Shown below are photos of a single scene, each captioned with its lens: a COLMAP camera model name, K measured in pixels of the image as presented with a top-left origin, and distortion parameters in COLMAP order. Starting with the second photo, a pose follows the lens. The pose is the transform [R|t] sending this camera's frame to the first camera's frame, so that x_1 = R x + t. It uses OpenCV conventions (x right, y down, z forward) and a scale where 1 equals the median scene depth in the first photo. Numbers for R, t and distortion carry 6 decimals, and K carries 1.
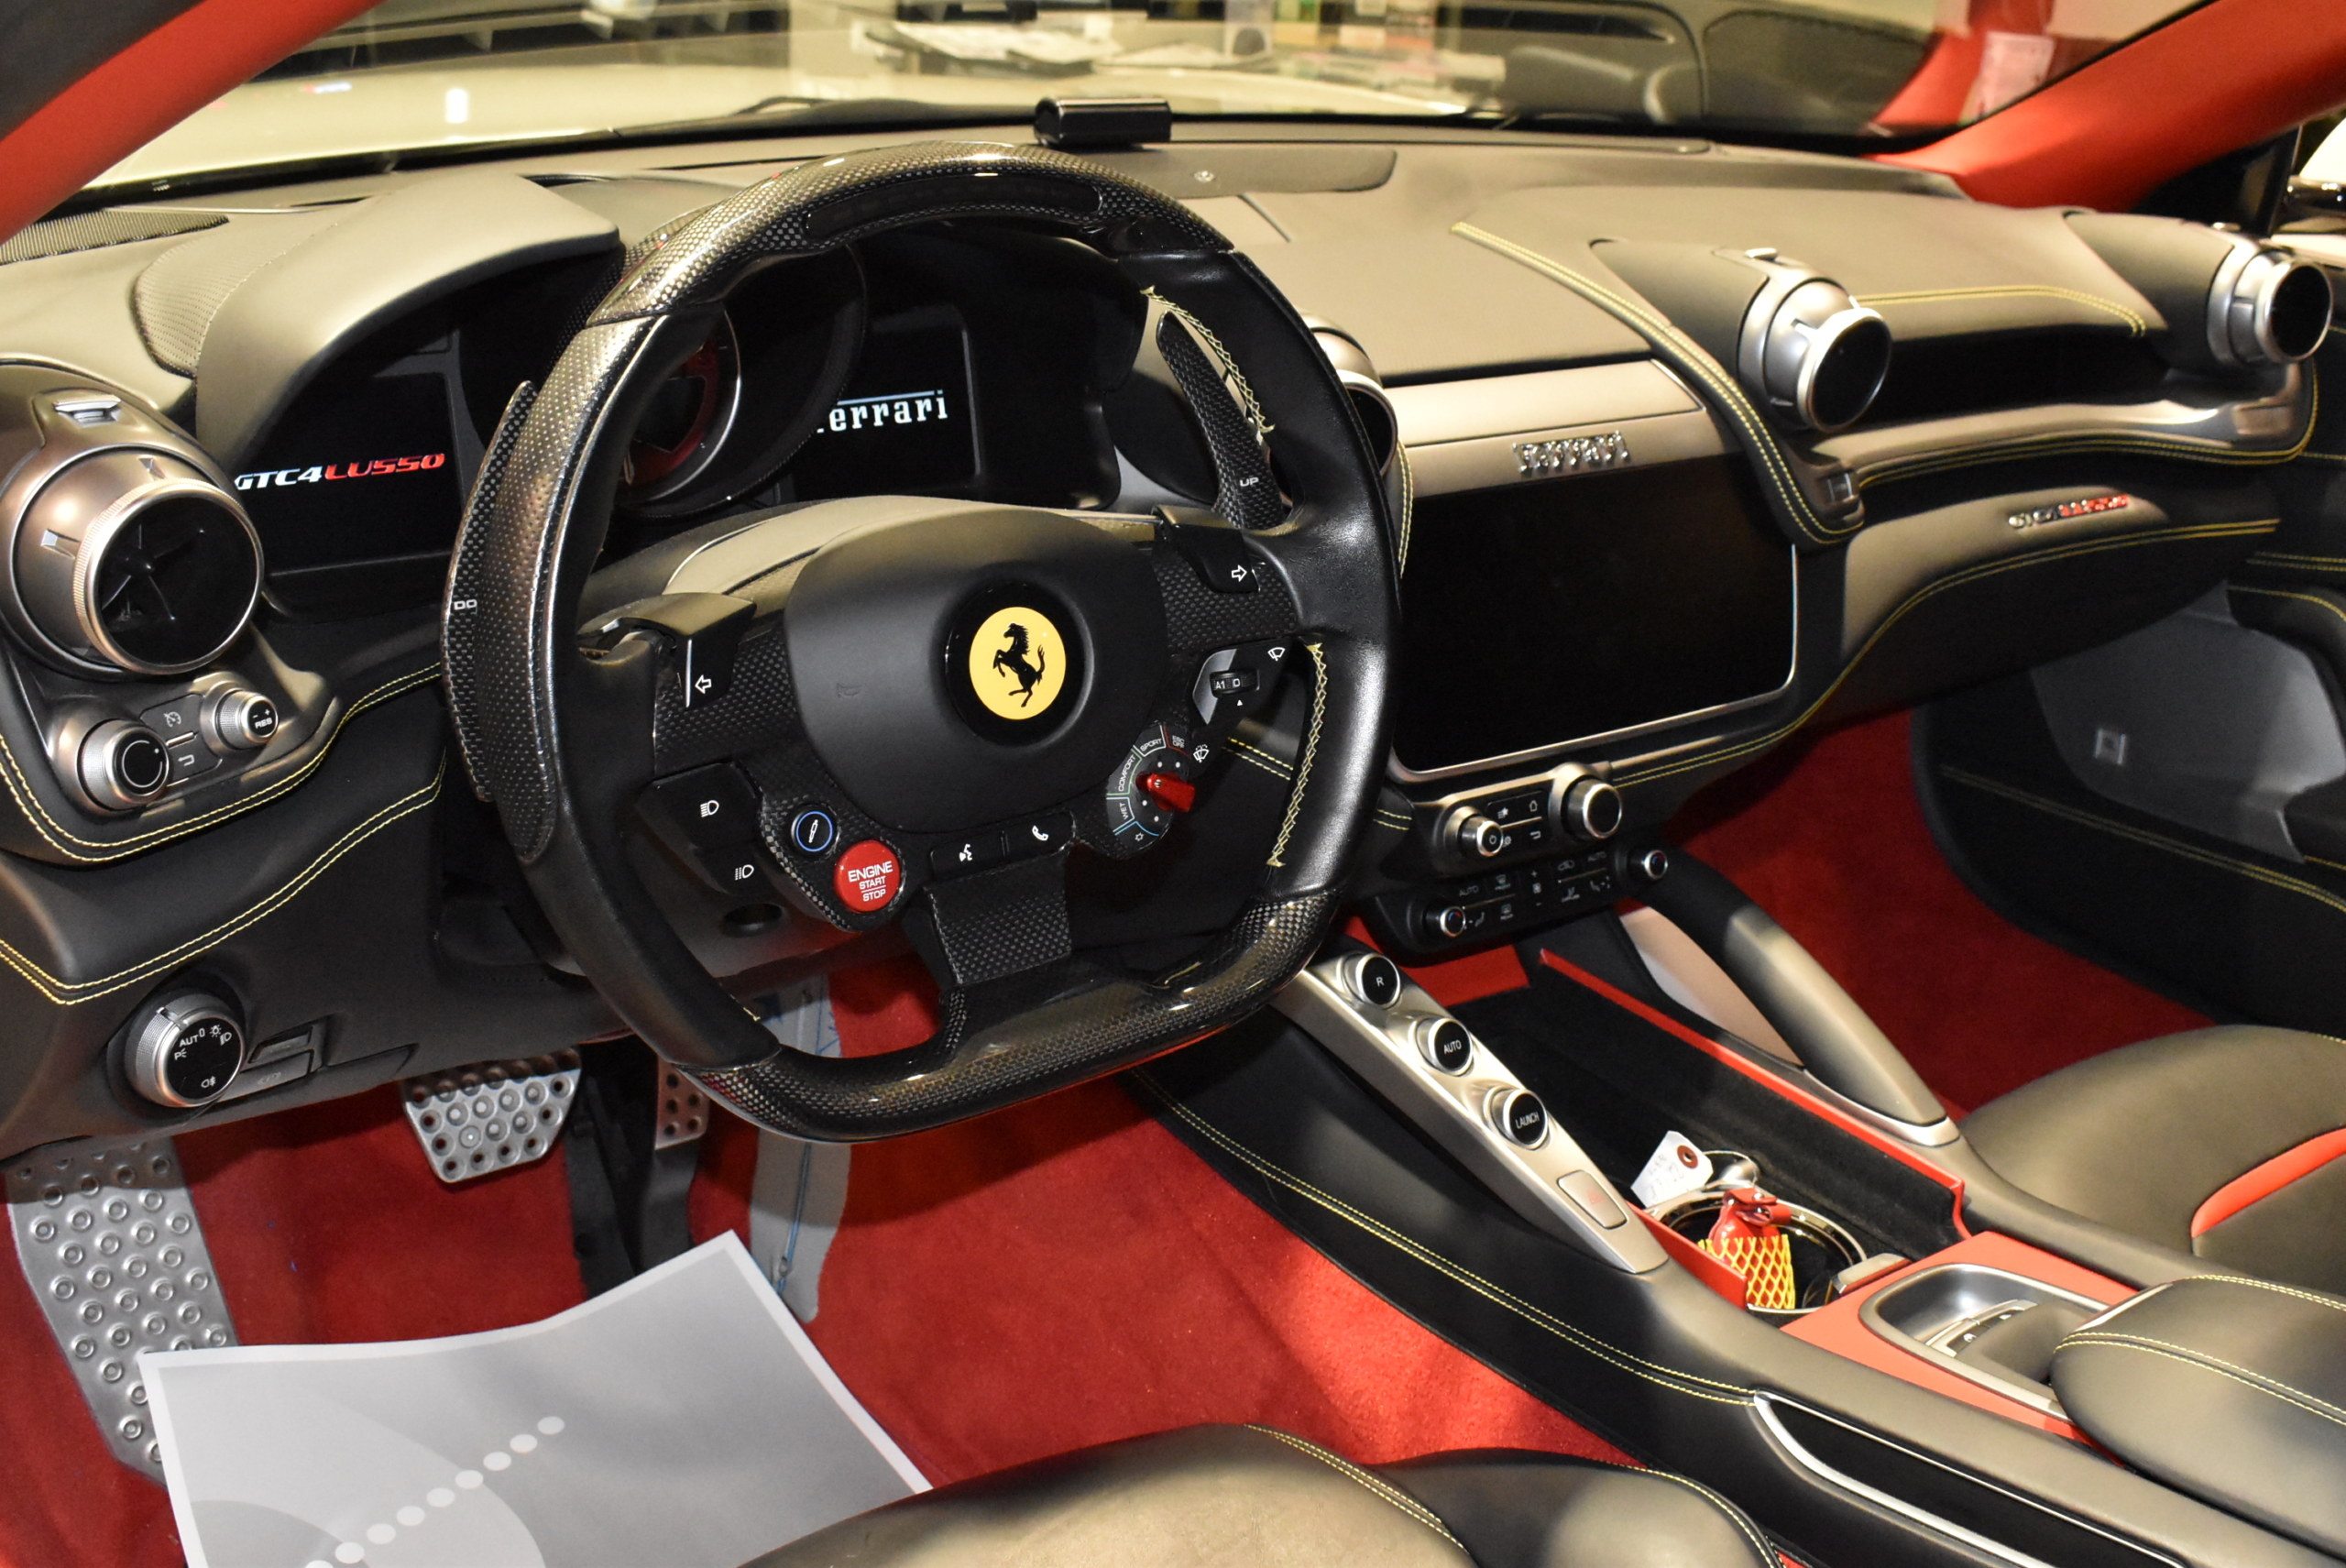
lens RADIAL K [[2397.6, 0, 1189.1], [0, 2397.6, 779.9], [0, 0, 1]] dist [-0.065487, 0.000000]
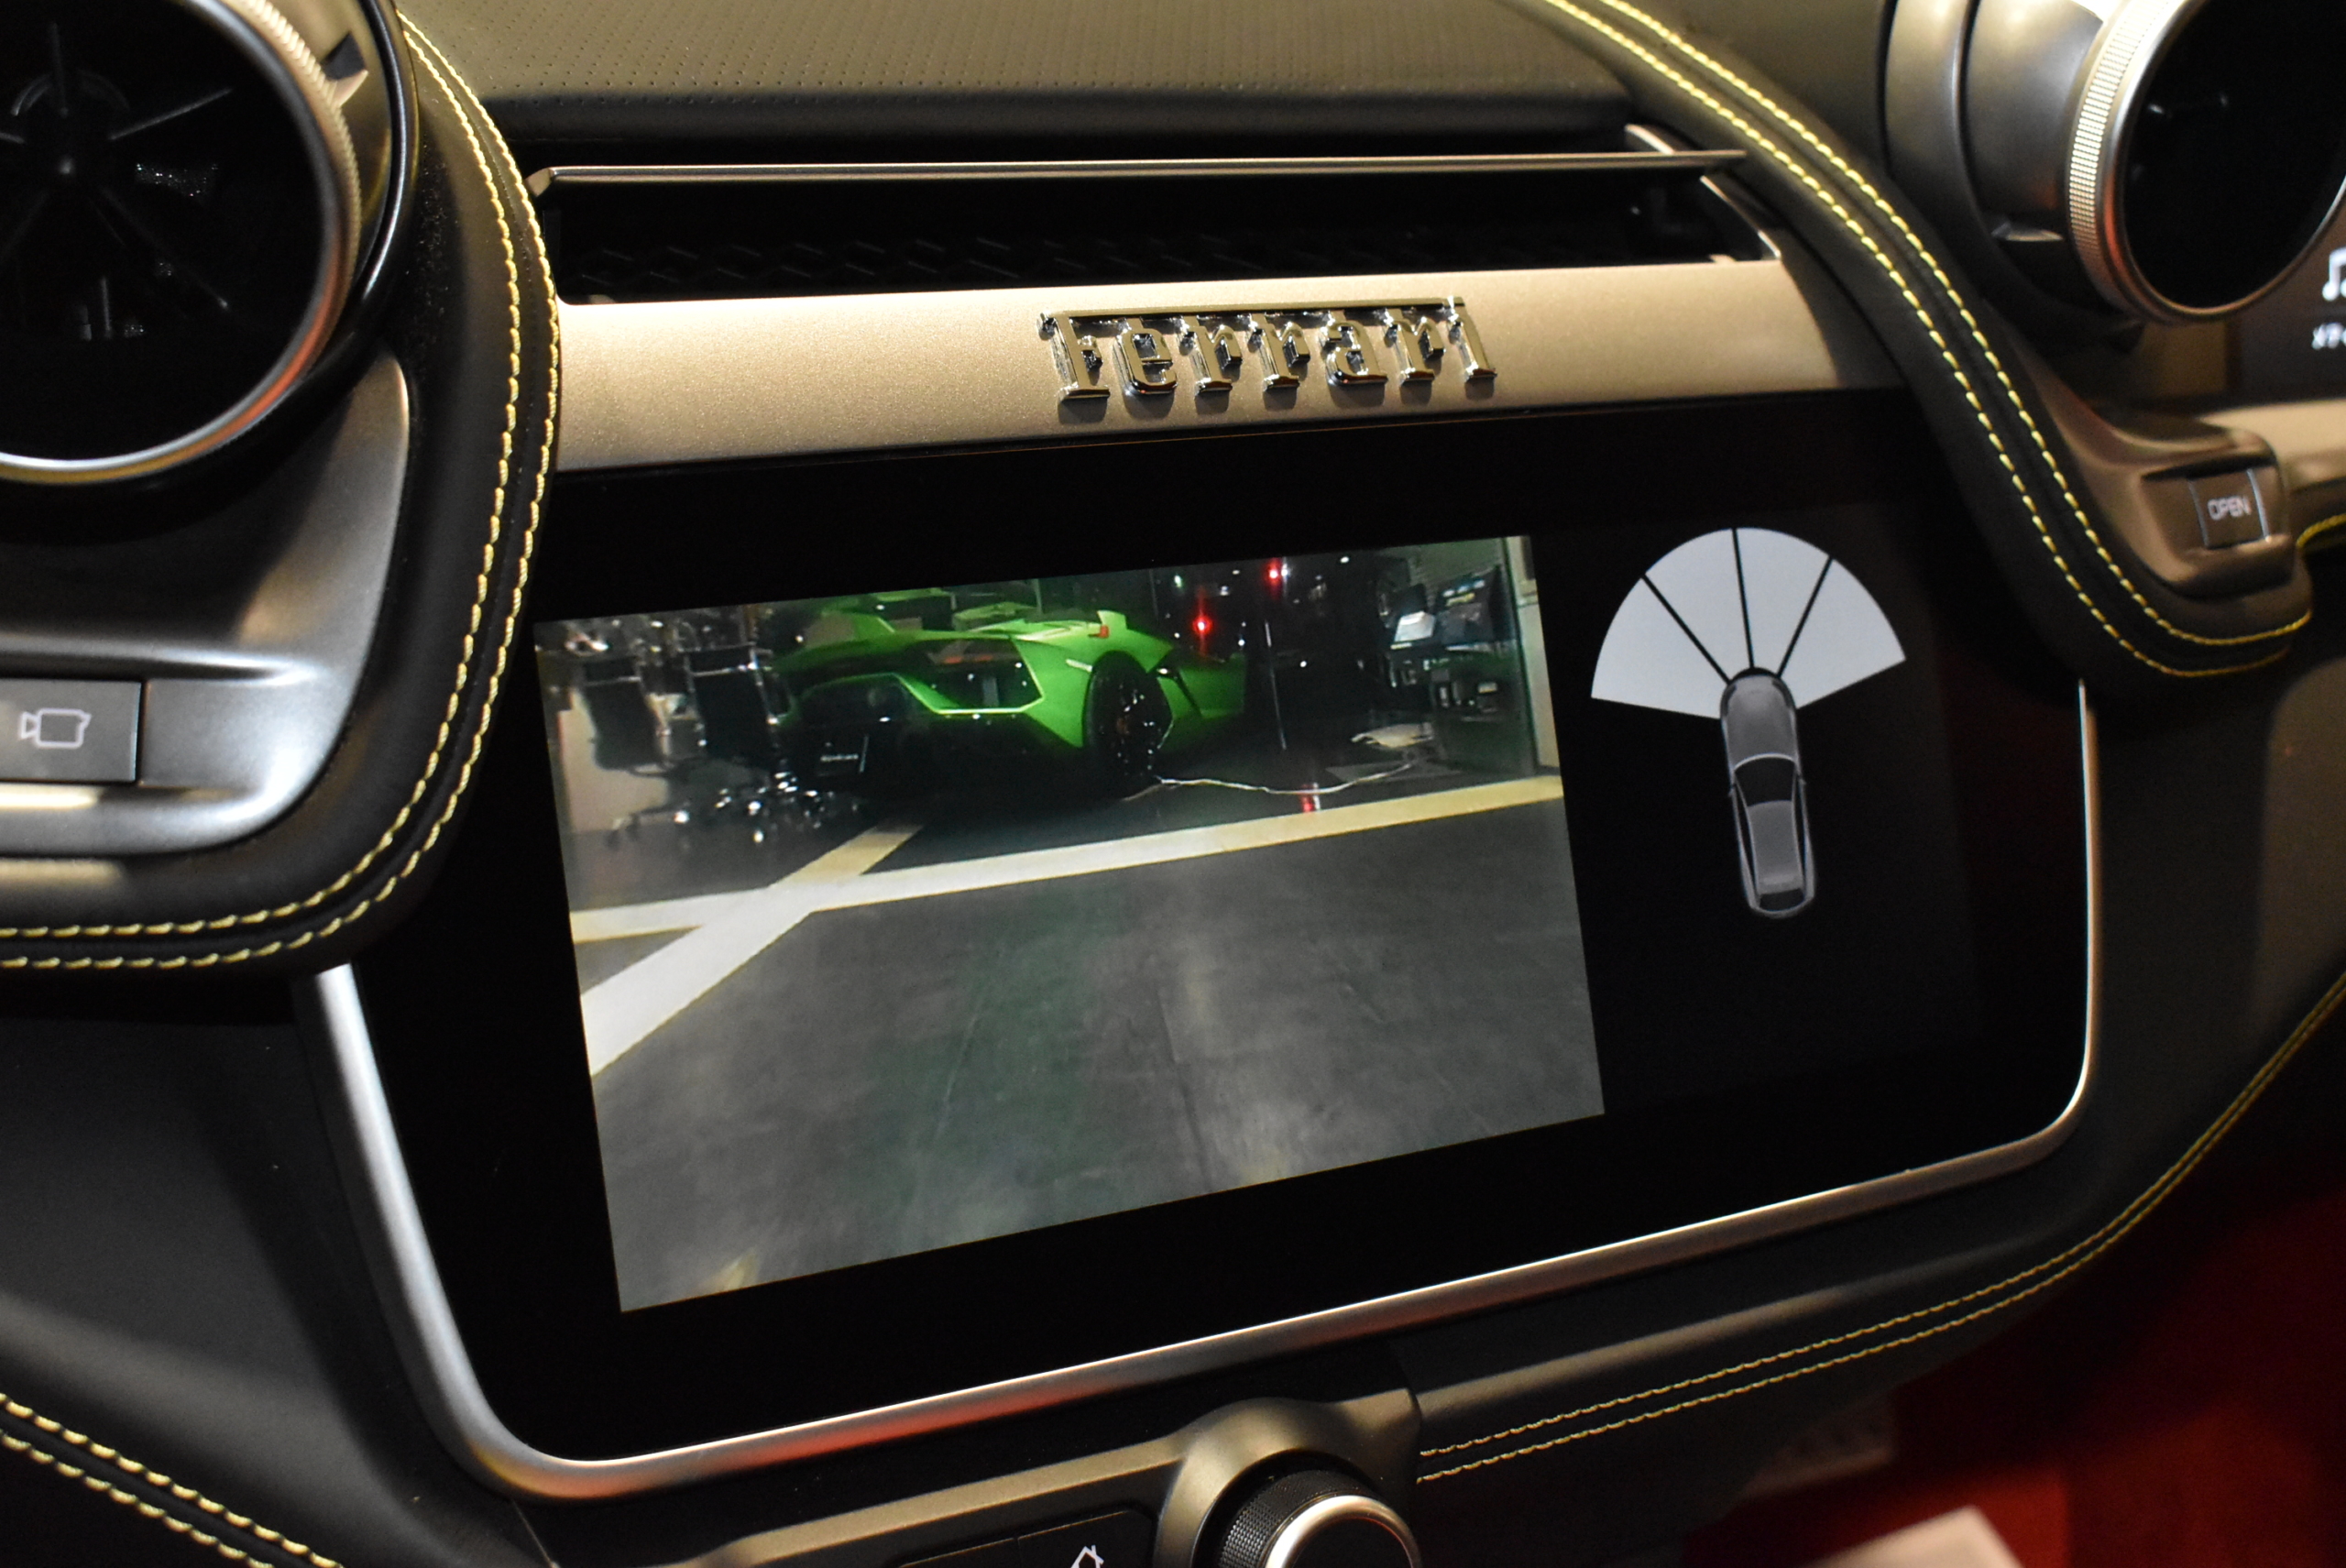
lens RADIAL K [[3161.6, 0, 1171.3], [0, 3161.6, 775.6], [0, 0, 1]] dist [-0.048978, 0.000000]
pose [[0.994958, 0.000846, -0.100285, 0.172885], [-0.012252, 0.993500, -0.113169, -0.036006], [0.099537, 0.113827, 0.988502, 0.565803]]
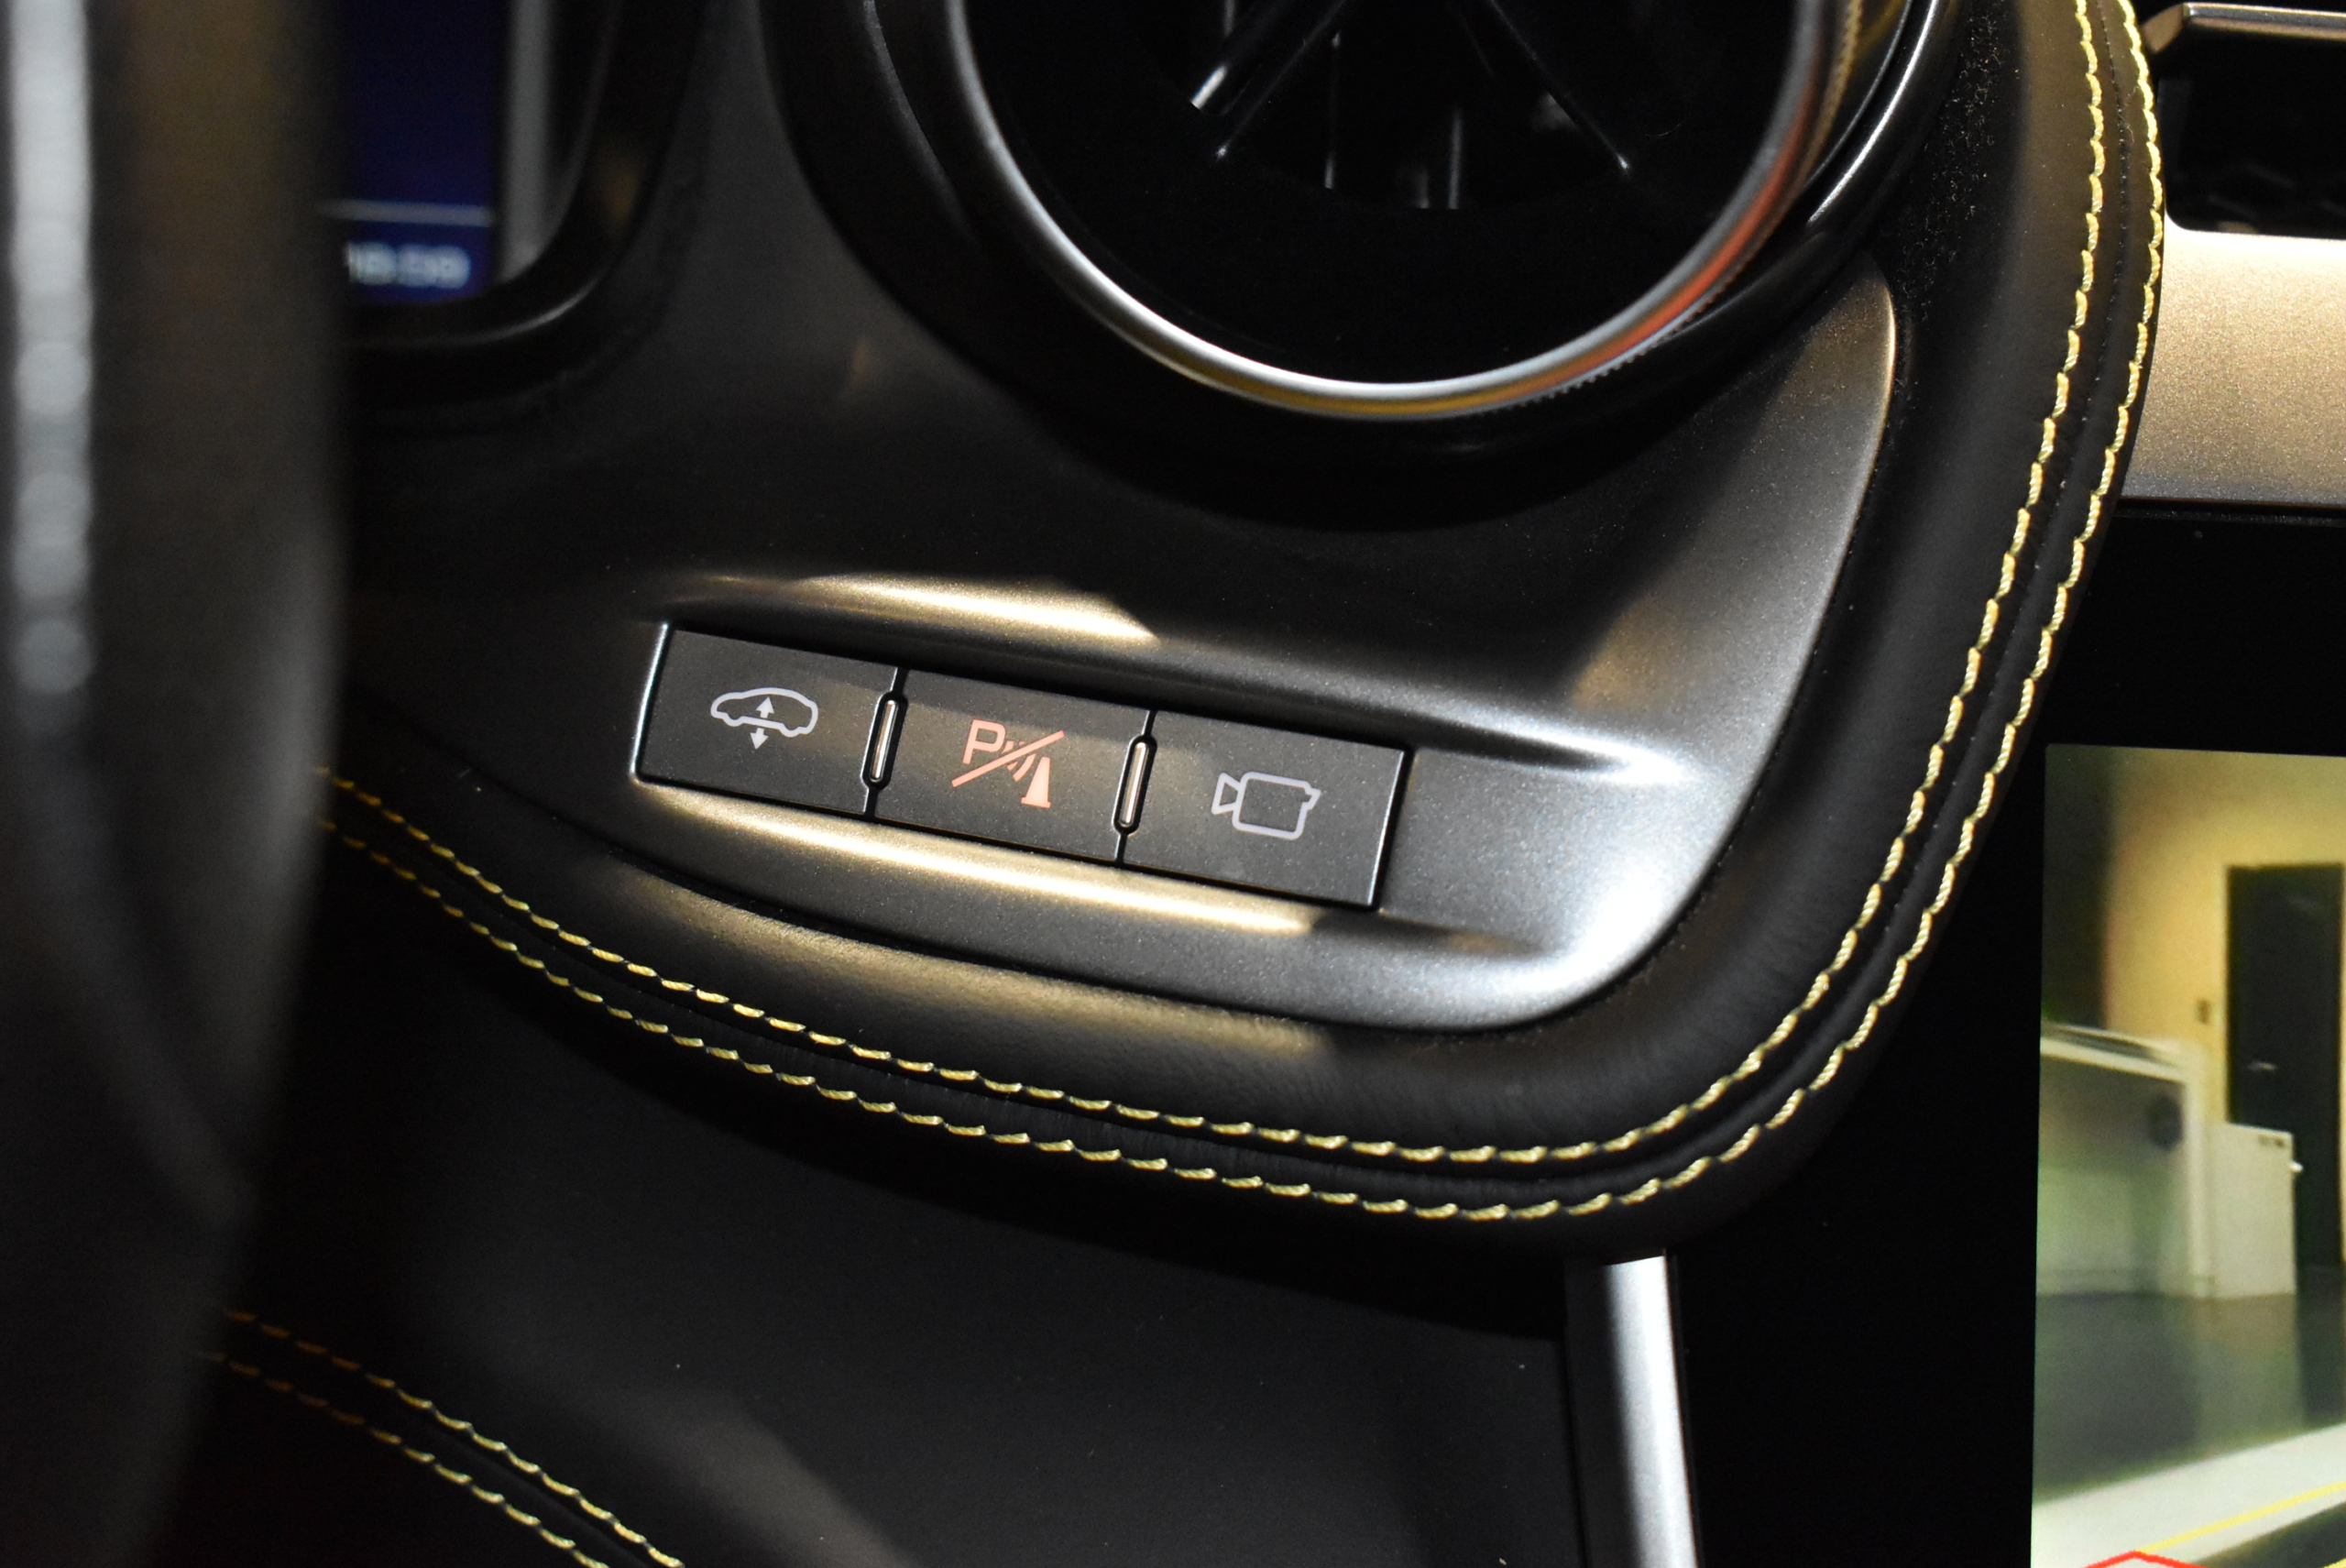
lens RADIAL K [[4313.8, 0, 1188.1], [0, 4313.8, 758.6], [0, 0, 1]] dist [0.080710, 0.000000]
pose [[0.872879, 0.122009, -0.472436, 0.155395], [-0.202772, 0.971371, -0.123782, -0.042613], [0.443808, 0.203844, 0.872630, 0.620778]]
